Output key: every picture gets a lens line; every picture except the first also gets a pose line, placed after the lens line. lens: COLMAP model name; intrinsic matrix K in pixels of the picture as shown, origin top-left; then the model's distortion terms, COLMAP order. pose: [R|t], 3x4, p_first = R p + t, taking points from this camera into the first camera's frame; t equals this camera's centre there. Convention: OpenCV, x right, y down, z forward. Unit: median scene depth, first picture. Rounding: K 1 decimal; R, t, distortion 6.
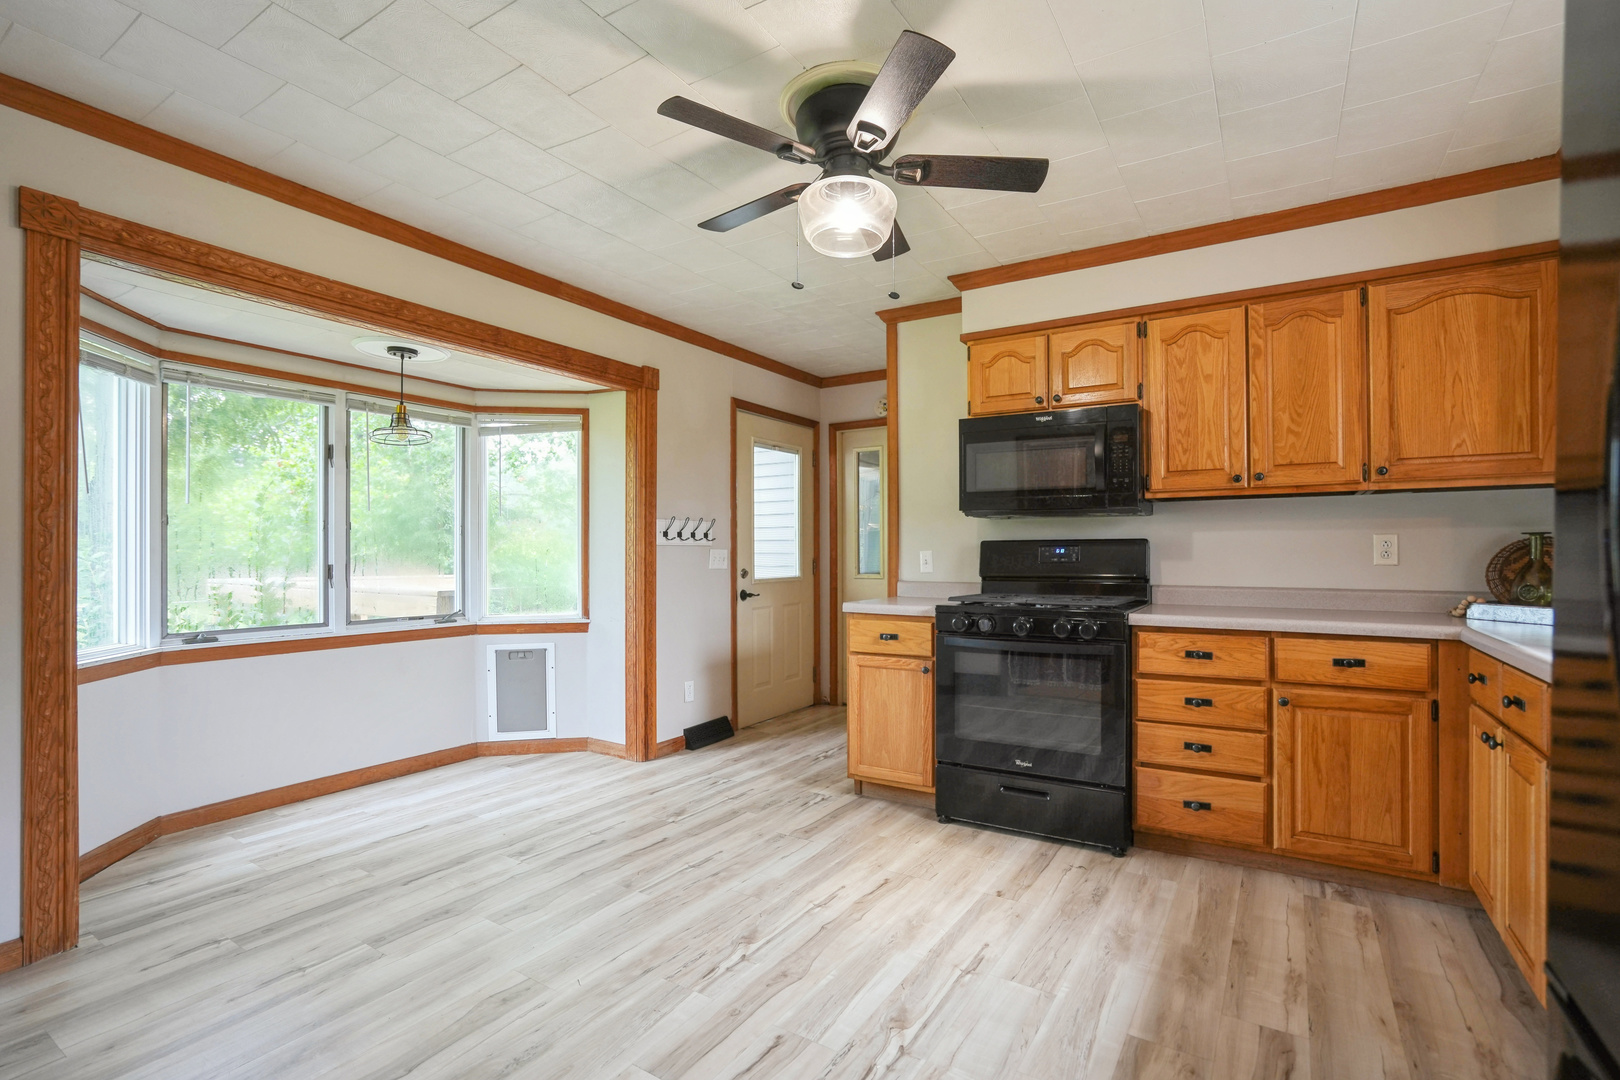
lens RADIAL K [[756.4, 0, 819.4], [0, 756.4, 548.1], [0, 0, 1]] dist [-0.040468, 0.016599]
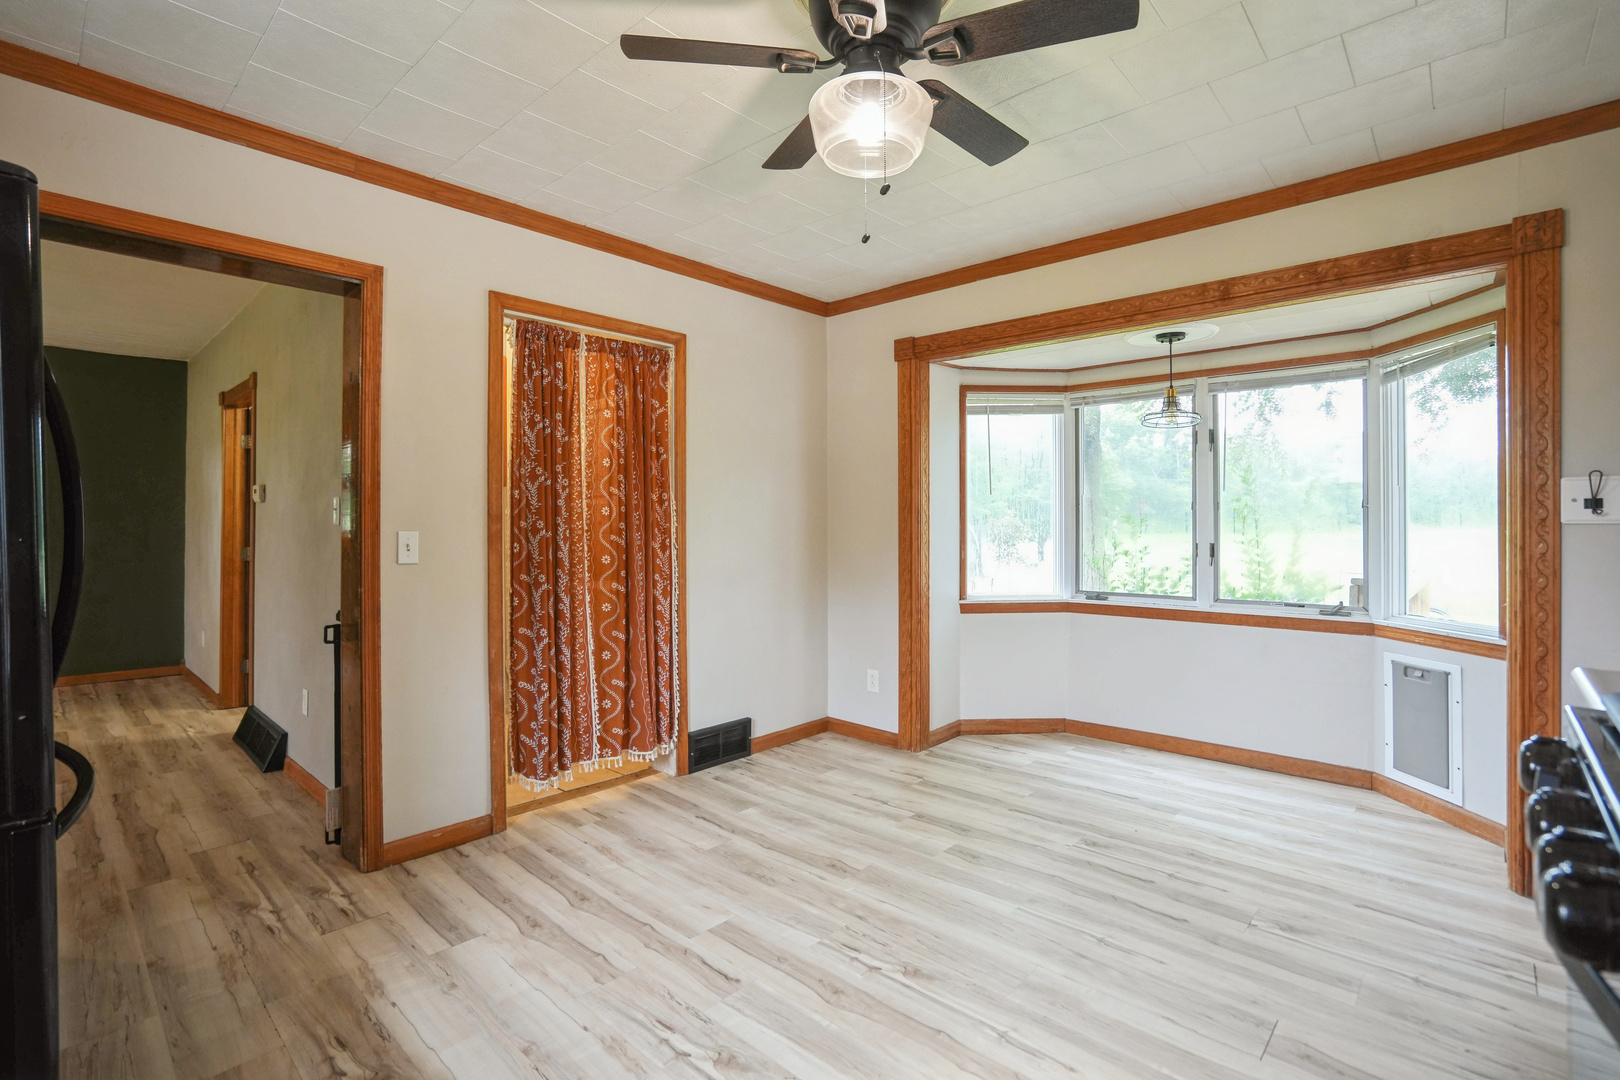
lens RADIAL K [[756.4, 0, 804.2], [0, 756.4, 523.3], [0, 0, 1]] dist [-0.040468, 0.016599]
pose [[-0.192219, 0.000962, -0.981351, 0.615383], [0.008571, 0.999963, -0.000699, -0.012641], [0.981315, -0.008545, -0.192221, 0.799437]]
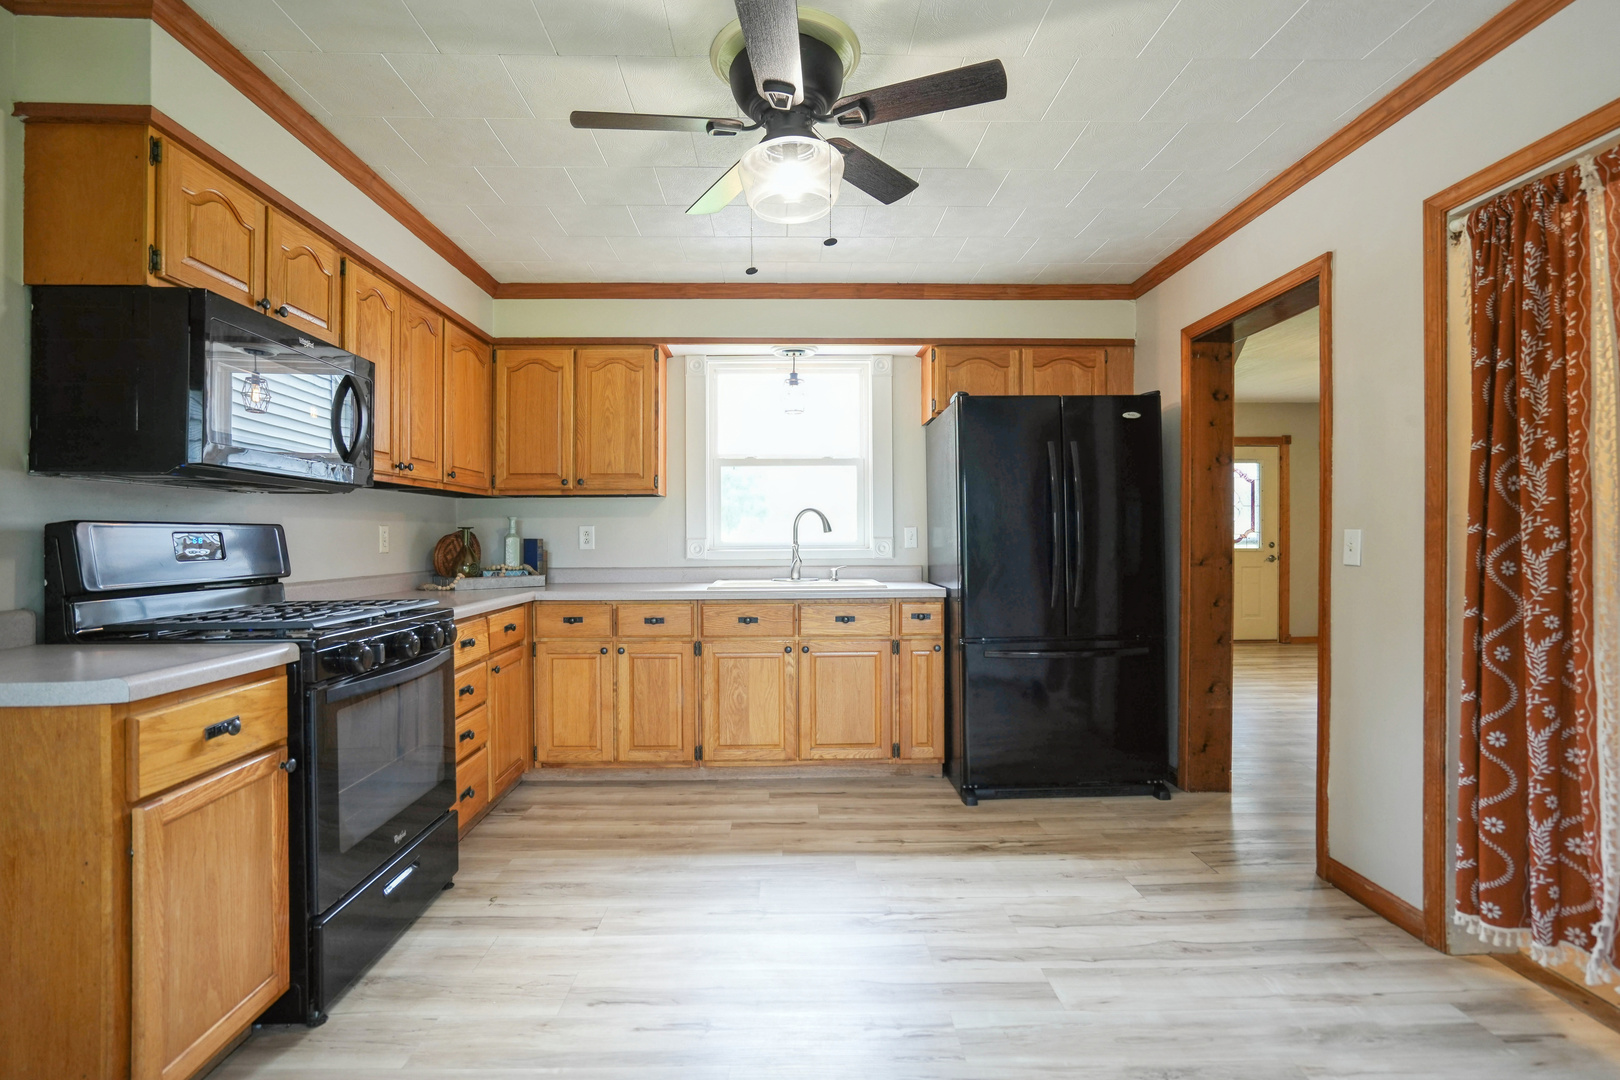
lens RADIAL K [[756.4, 0, 799.8], [0, 756.4, 534.2], [0, 0, 1]] dist [-0.040468, 0.016599]
pose [[-0.541402, 0.007615, 0.840729, -0.550423], [-0.000129, 0.999958, -0.009140, 0.005412], [-0.840764, -0.005057, -0.541379, 1.101428]]
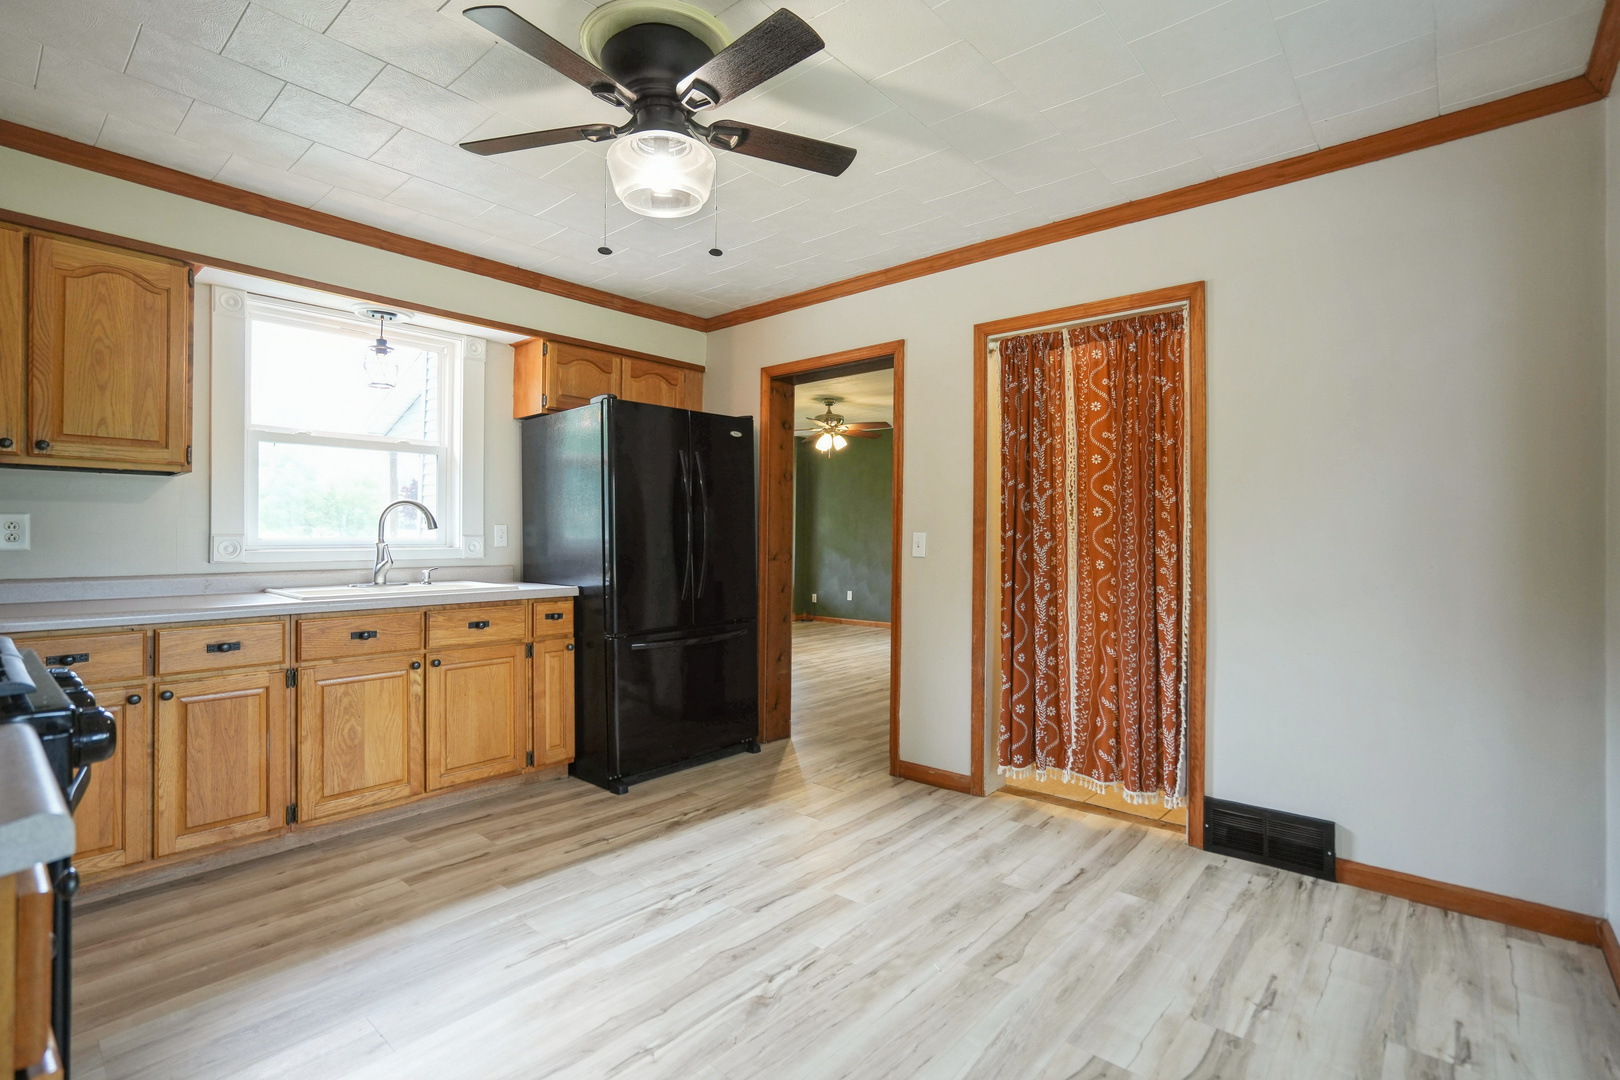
lens RADIAL K [[756.4, 0, 803.3], [0, 756.4, 533.9], [0, 0, 1]] dist [-0.040468, 0.016599]
pose [[-0.985749, -0.000612, 0.168221, -0.213754], [-0.002421, 0.999941, -0.010551, 0.008409], [-0.168205, -0.010808, -0.985693, 1.383959]]
